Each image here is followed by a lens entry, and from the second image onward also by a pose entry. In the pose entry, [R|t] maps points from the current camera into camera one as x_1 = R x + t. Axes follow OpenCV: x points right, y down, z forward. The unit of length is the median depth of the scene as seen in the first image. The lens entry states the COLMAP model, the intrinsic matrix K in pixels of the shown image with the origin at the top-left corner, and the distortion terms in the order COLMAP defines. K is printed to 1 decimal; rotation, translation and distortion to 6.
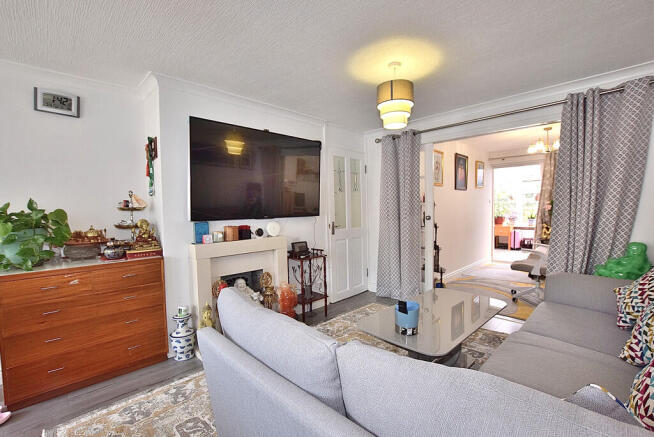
lens RADIAL K [[294.0, 0, 328.6], [0, 294.0, 220.3], [0, 0, 1]] dist [-0.031166, 0.000262]
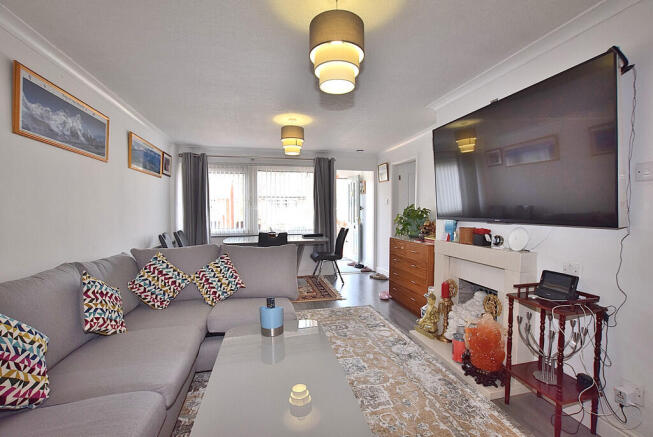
lens RADIAL K [[293.6, 0, 328.1], [0, 293.6, 220.3], [0, 0, 1]] dist [-0.031166, 0.000262]
pose [[-0.531175, 0.039846, -0.846325, 0.634876], [-0.029451, 0.997422, 0.065444, -0.049117], [0.846750, 0.059688, -0.528632, 1.048442]]
